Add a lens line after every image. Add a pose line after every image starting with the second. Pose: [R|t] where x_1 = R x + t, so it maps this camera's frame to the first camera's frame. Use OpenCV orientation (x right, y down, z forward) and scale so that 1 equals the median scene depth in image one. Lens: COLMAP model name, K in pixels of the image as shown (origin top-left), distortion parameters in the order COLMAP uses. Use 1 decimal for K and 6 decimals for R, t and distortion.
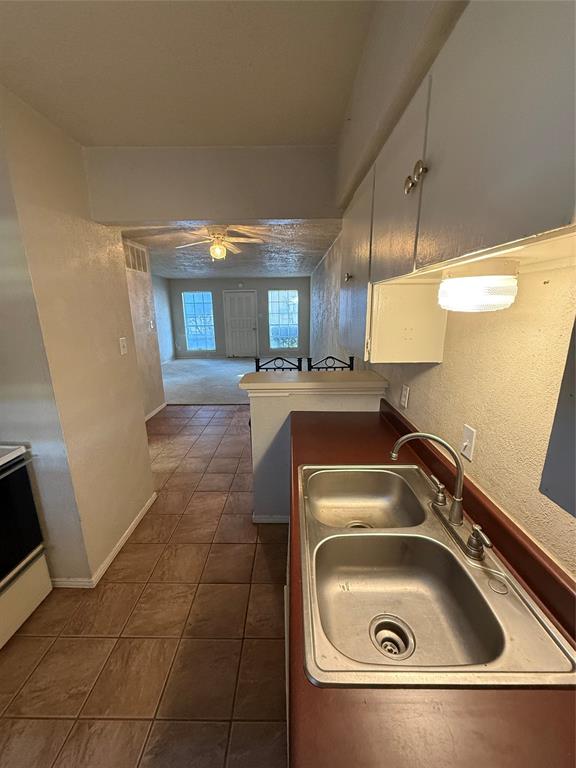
lens RADIAL K [[306.0, 0, 284.6], [0, 306.0, 385.2], [0, 0, 1]] dist [-0.000482, 0.000321]
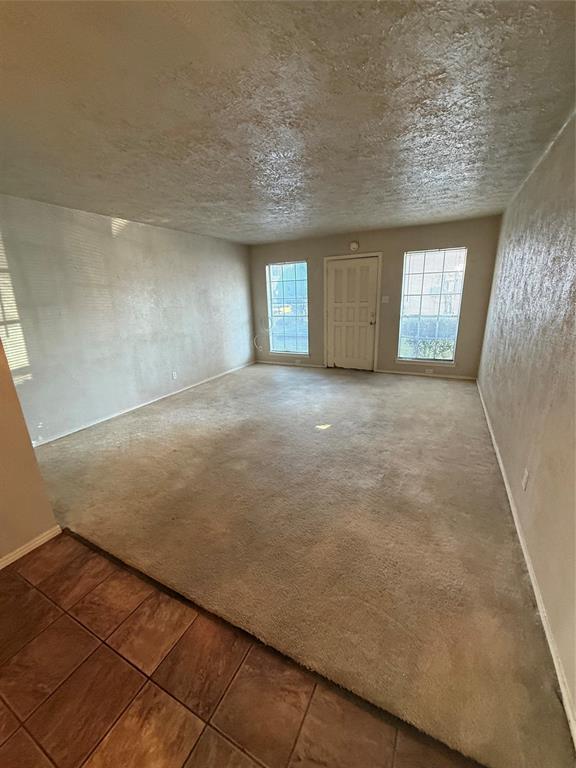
lens RADIAL K [[306.0, 0, 289.2], [0, 306.0, 381.2], [0, 0, 1]] dist [-0.000482, 0.000321]
pose [[0.898659, 0.106016, -0.425645, 0.017930], [-0.088216, 0.994208, 0.061380, -0.097676], [0.429687, -0.017611, 0.902806, 0.415215]]
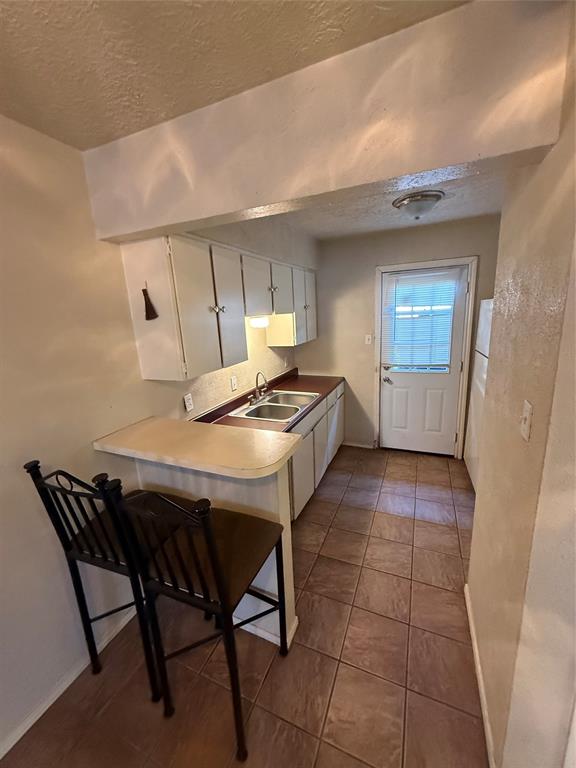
lens RADIAL K [[306.0, 0, 287.3], [0, 306.0, 382.9], [0, 0, 1]] dist [-0.000482, 0.000321]
pose [[-0.923641, -0.024890, 0.382450, -0.084223], [0.157466, 0.885128, 0.437895, -0.095564], [-0.349417, 0.464681, -0.813621, 0.325679]]
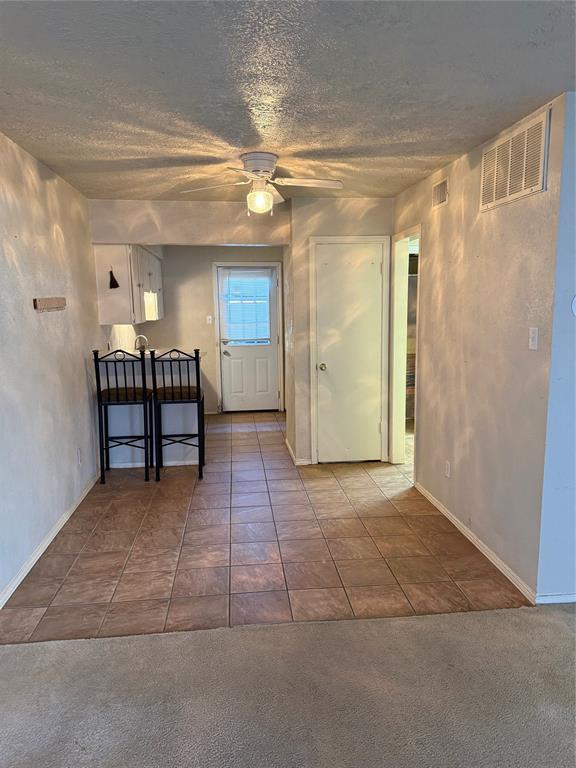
lens RADIAL K [[534.4, 0, 293.0], [0, 534.4, 387.8], [0, 0, 1]] dist [0.057501, -0.008224]
pose [[-0.990382, 0.045065, -0.130812, -0.046253], [-0.010330, 0.918745, 0.394716, -0.184349], [0.137971, 0.392271, -0.909443, 0.738045]]
